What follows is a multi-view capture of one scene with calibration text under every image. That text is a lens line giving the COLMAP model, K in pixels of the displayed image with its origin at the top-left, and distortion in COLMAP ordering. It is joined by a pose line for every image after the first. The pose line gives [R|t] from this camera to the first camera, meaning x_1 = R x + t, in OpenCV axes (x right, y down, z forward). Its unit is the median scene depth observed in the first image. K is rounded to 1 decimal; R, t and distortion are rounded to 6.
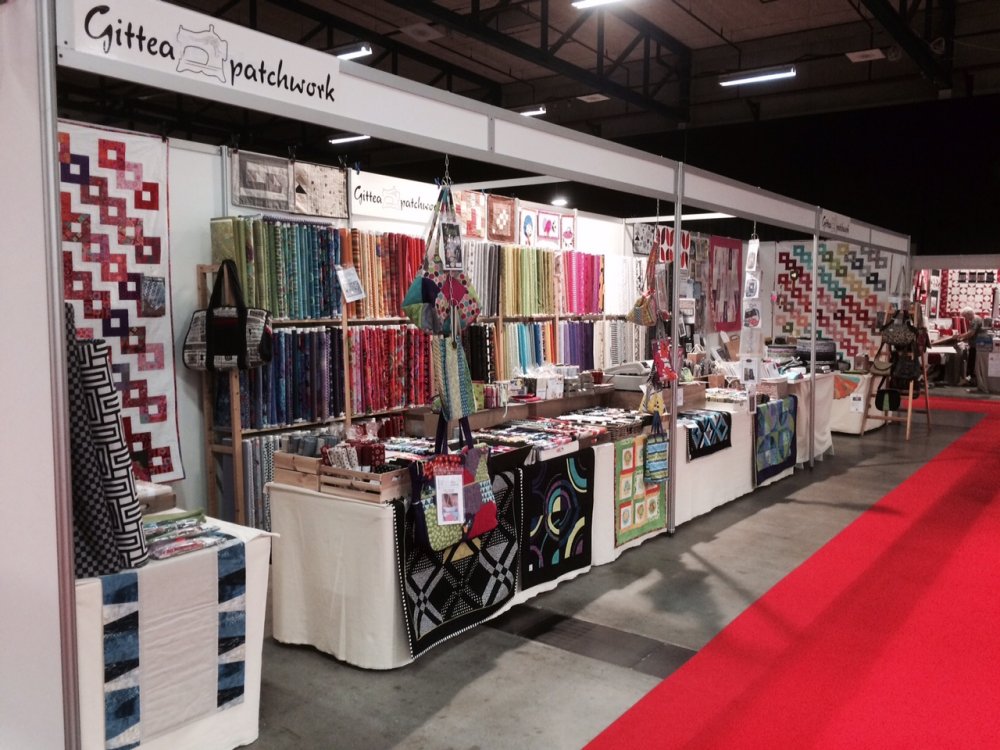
lens RADIAL K [[865.4, 0, 498.9], [0, 865.4, 371.3], [0, 0, 1]] dist [0.086598, 0.004942]
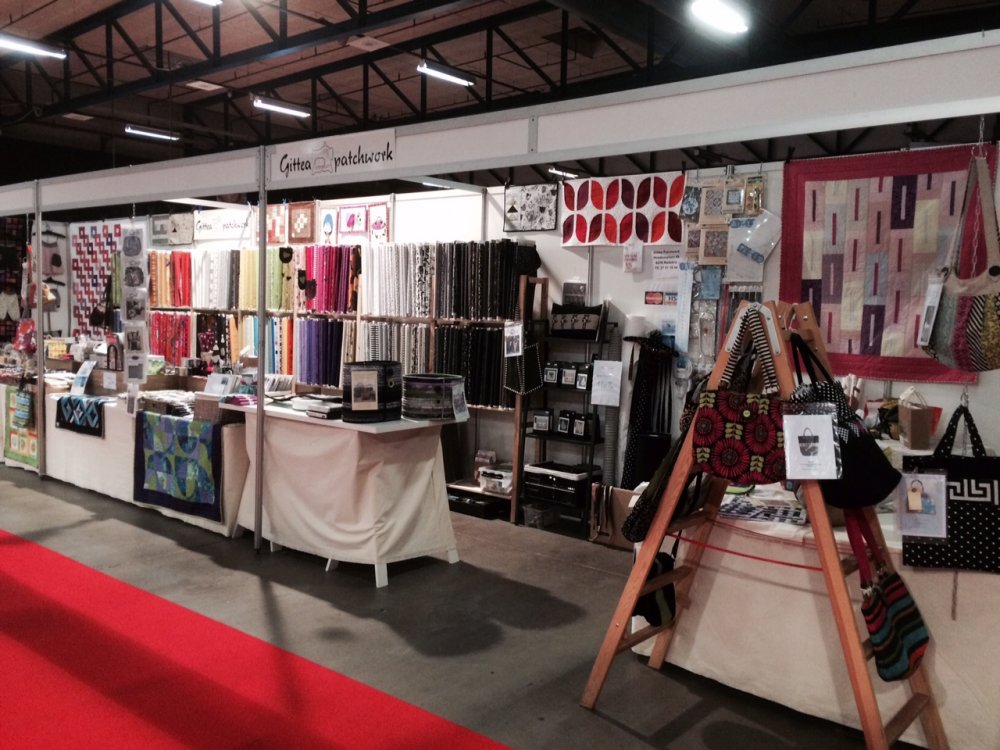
lens RADIAL K [[865.4, 0, 499.0], [0, 865.4, 378.0], [0, 0, 1]] dist [0.086598, 0.004942]
pose [[-0.075832, 0.072556, -0.994477, 1.095453], [-0.103467, 0.991393, 0.080220, -0.096644], [0.991738, 0.108979, -0.067672, 1.351615]]
